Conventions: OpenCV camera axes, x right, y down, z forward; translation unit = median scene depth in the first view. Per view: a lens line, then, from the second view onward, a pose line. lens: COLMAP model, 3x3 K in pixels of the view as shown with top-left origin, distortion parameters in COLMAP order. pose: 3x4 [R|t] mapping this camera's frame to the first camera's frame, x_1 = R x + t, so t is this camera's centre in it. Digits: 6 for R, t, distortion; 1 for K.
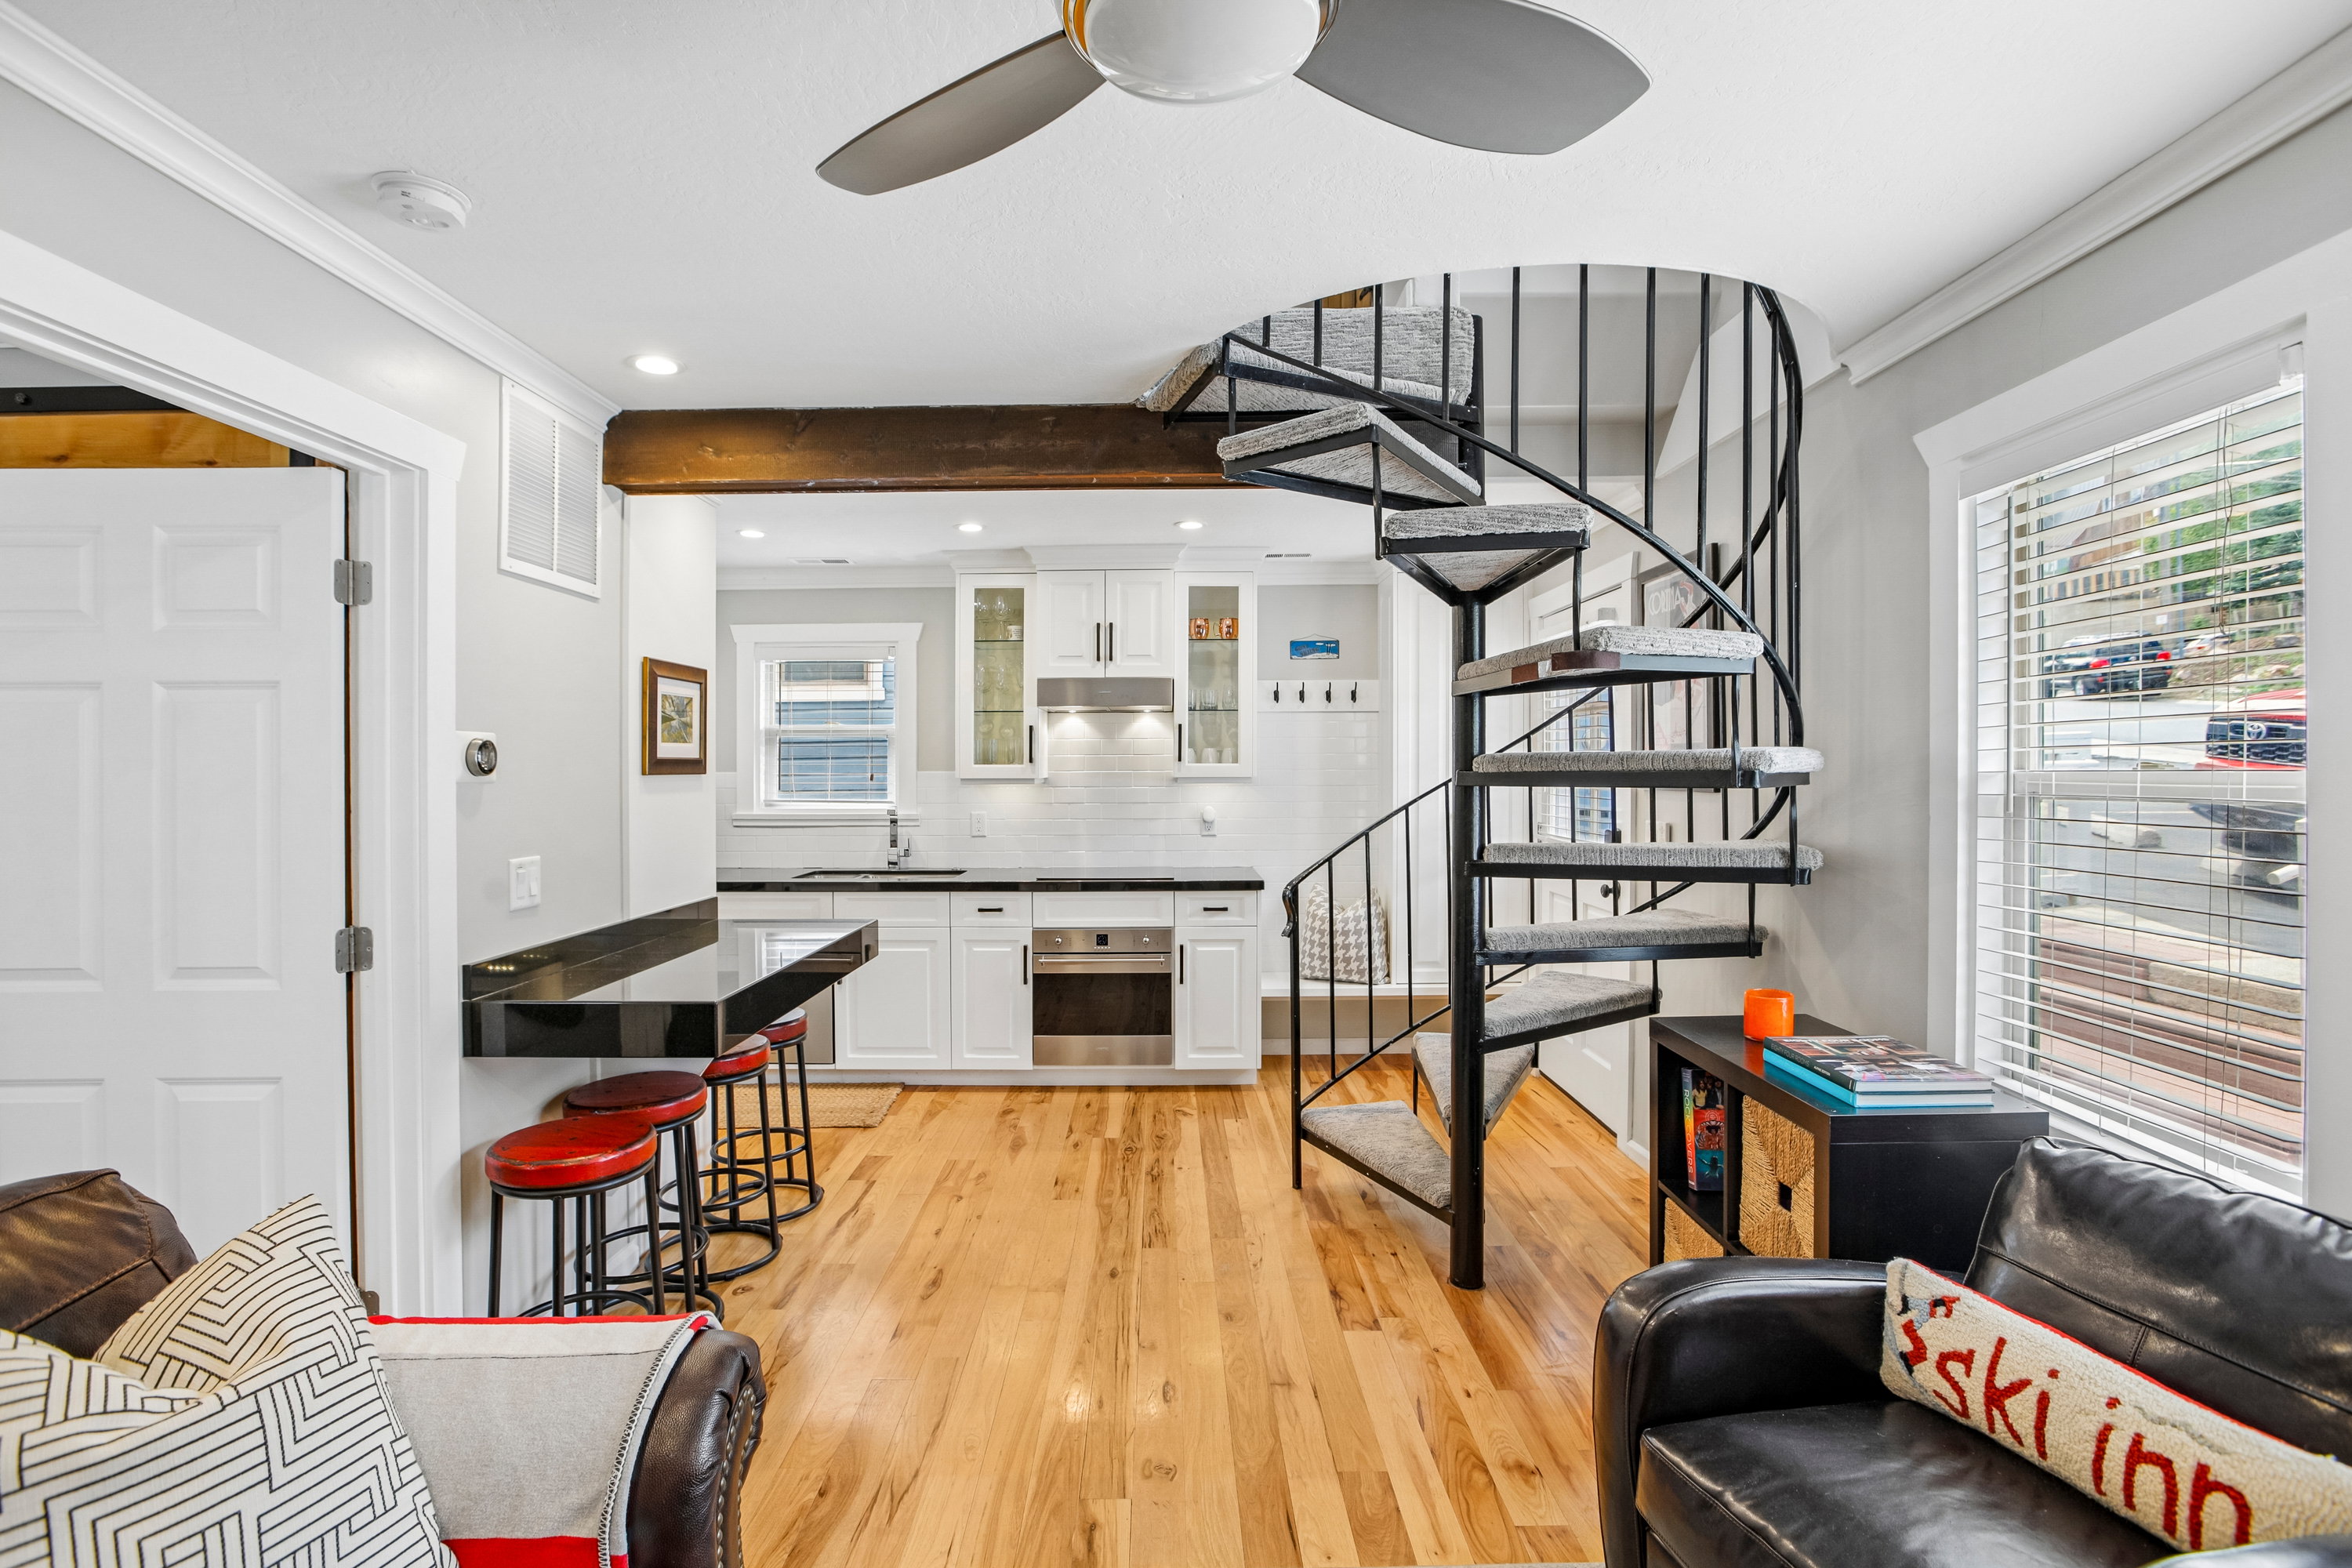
lens RADIAL K [[1118.5, 0, 1173.3], [0, 1118.5, 763.5], [0, 0, 1]] dist [-0.044282, 0.015054]
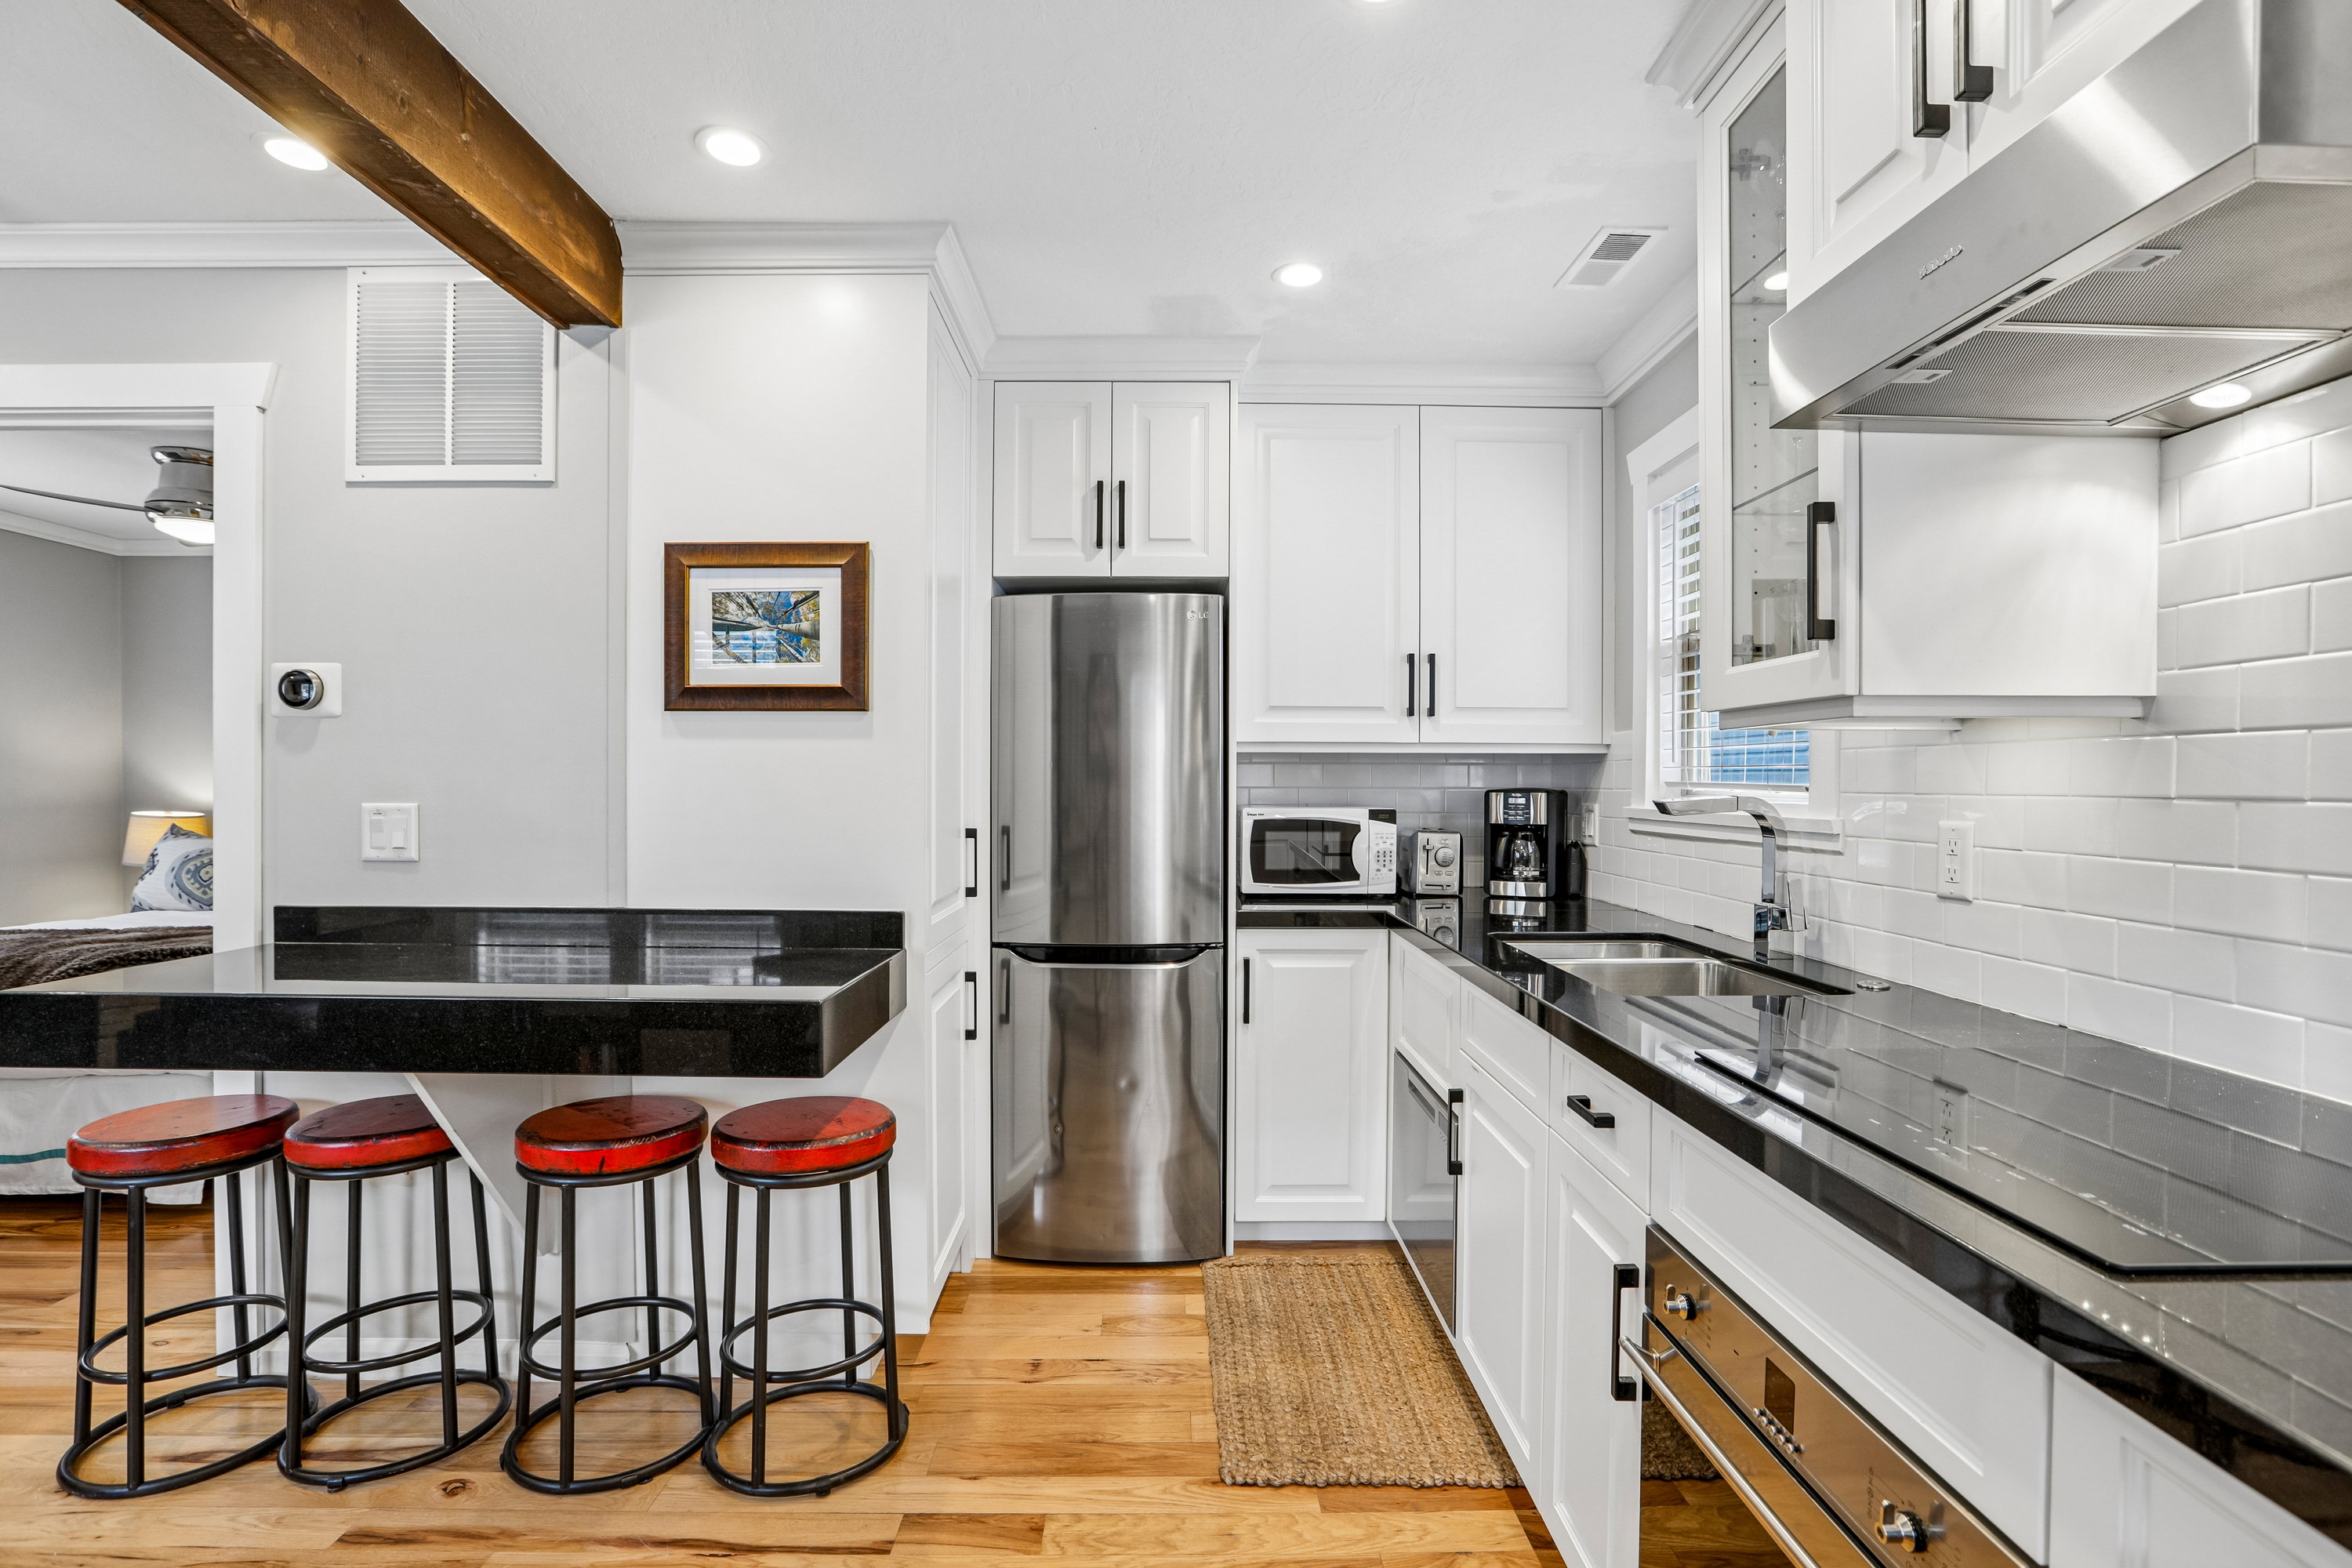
lens RADIAL K [[1112.3, 0, 1156.7], [0, 1112.3, 790.6], [0, 0, 1]] dist [-0.035719, 0.008761]
pose [[-0.005158, 0.010172, -0.999935, 0.152427], [-0.002170, 0.999946, 0.010183, 0.036312], [0.999984, 0.002222, -0.005135, 0.885849]]
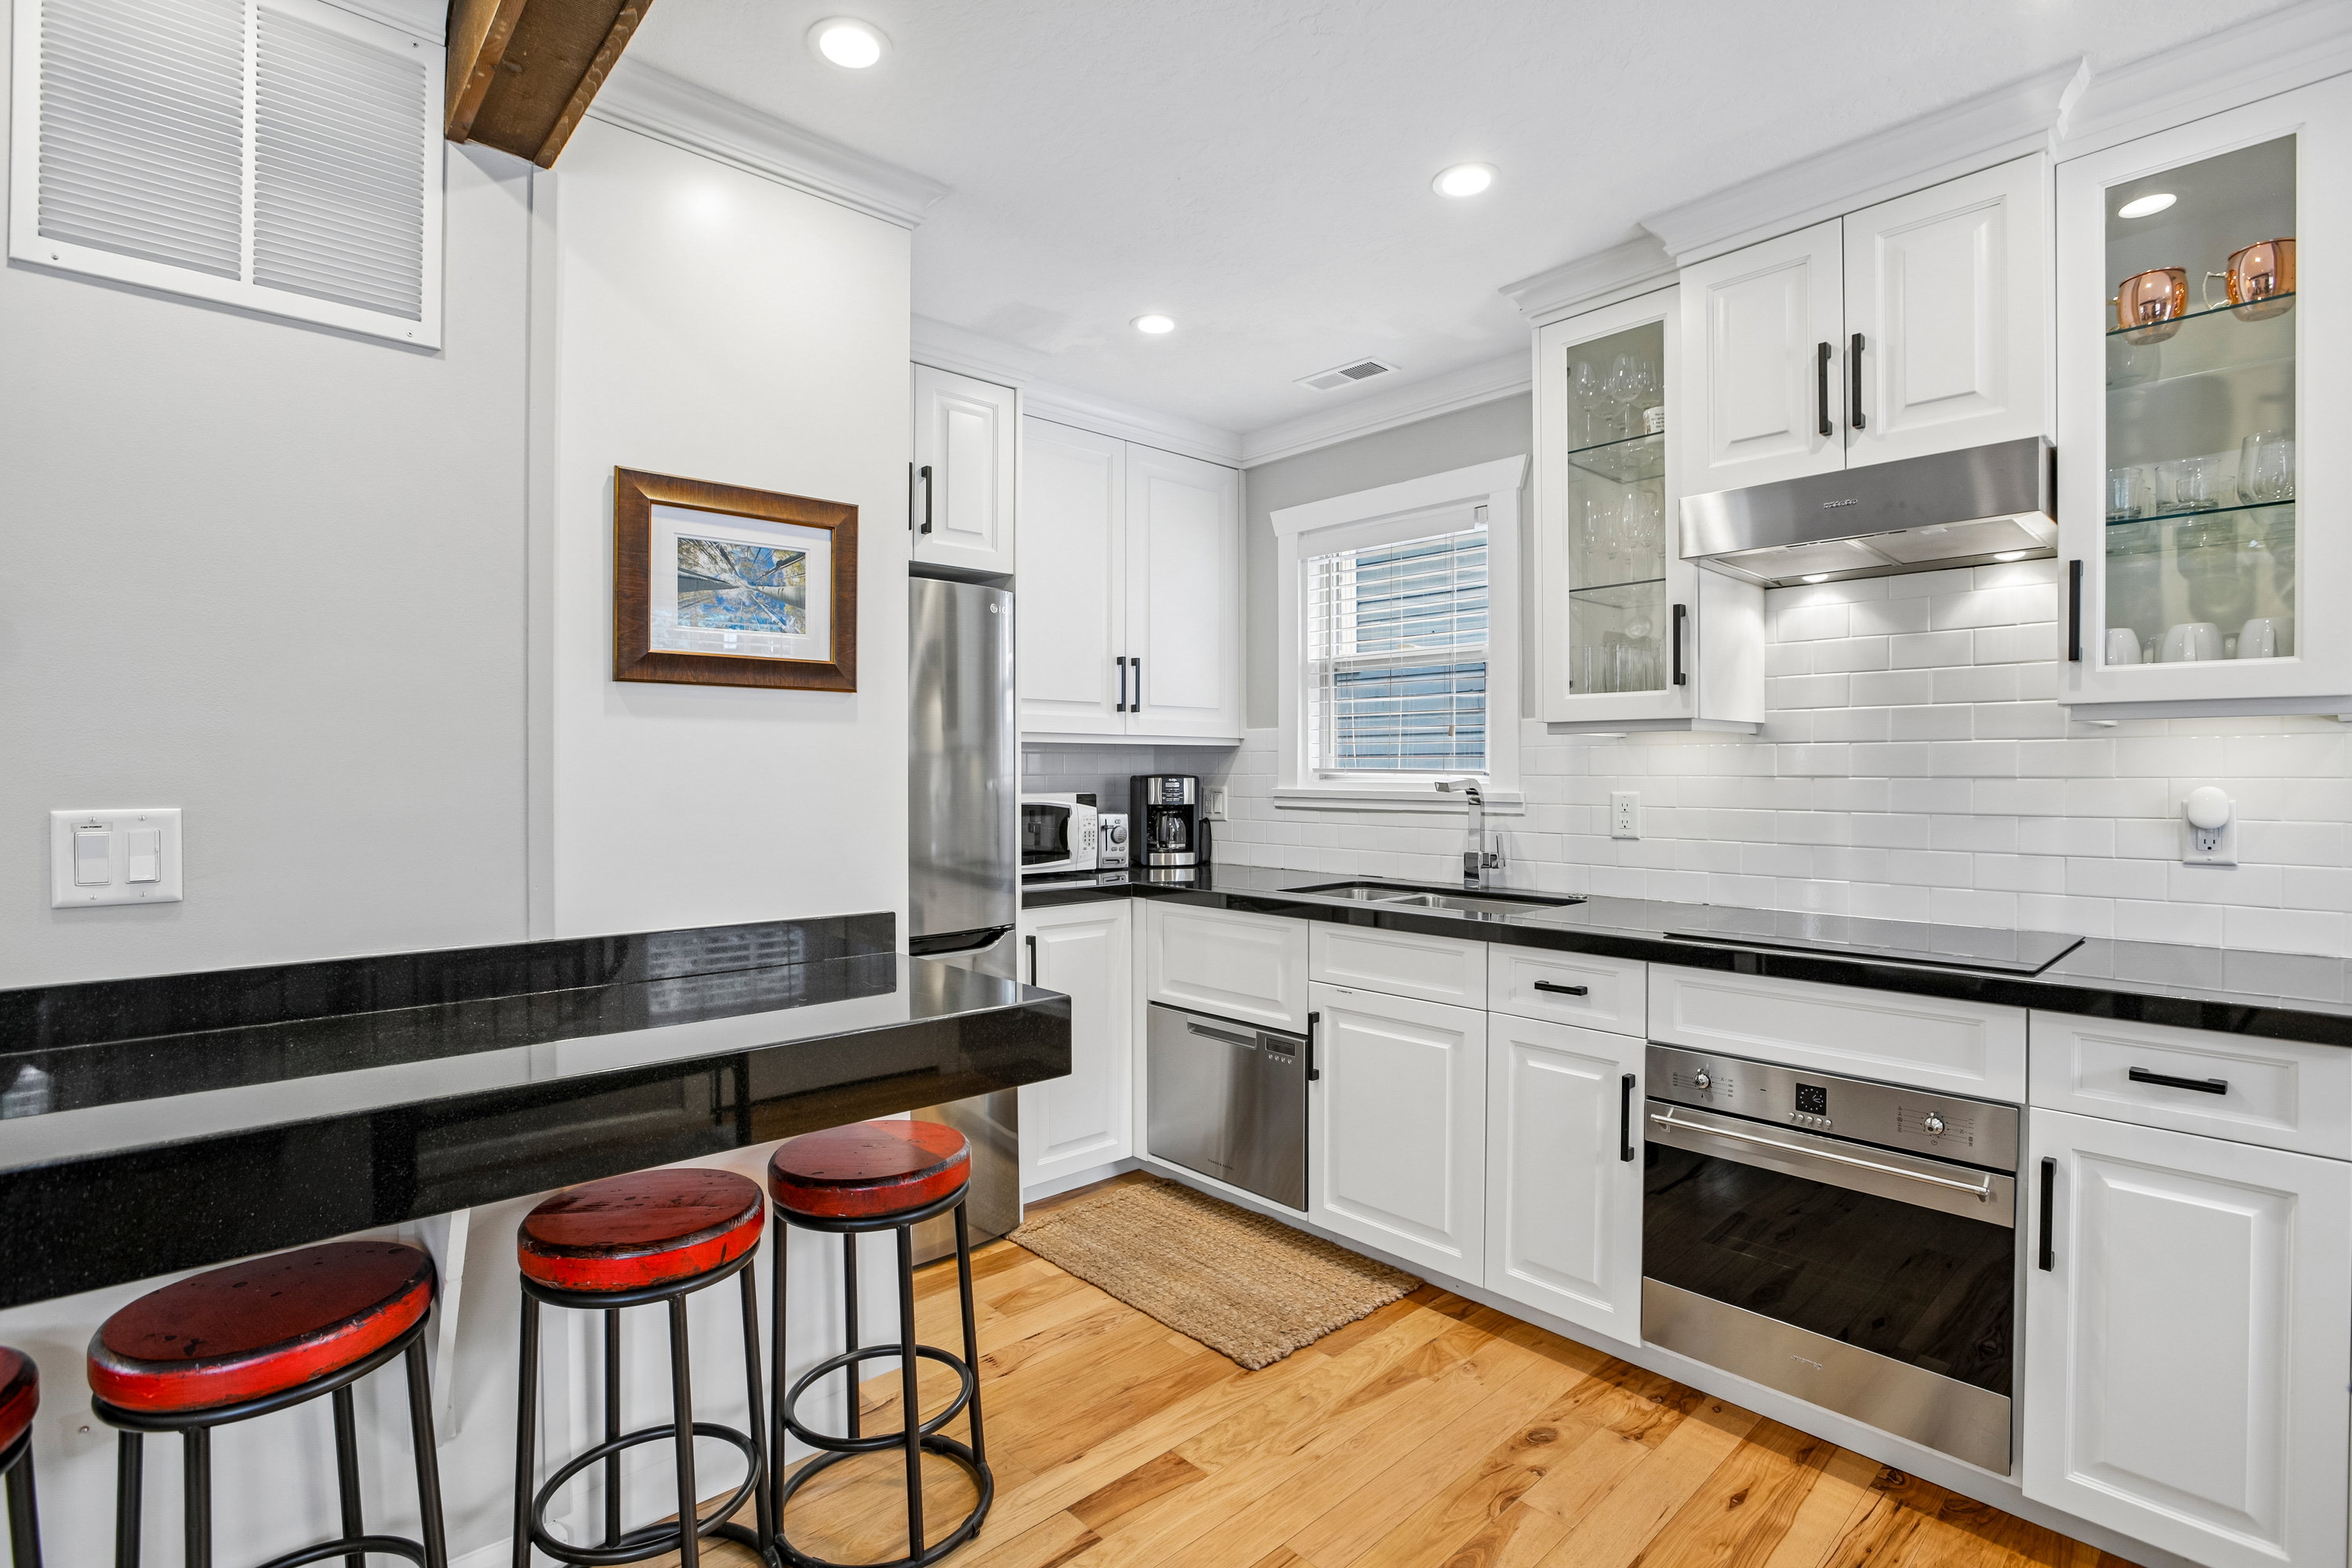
lens RADIAL K [[1118.5, 0, 1174.1], [0, 1118.5, 768.6], [0, 0, 1]] dist [-0.044282, 0.015054]
pose [[0.673188, 0.001393, -0.739470, 0.077895], [-0.000432, 0.999999, 0.001491, 0.035930], [0.739471, -0.000684, 0.673188, 0.562275]]
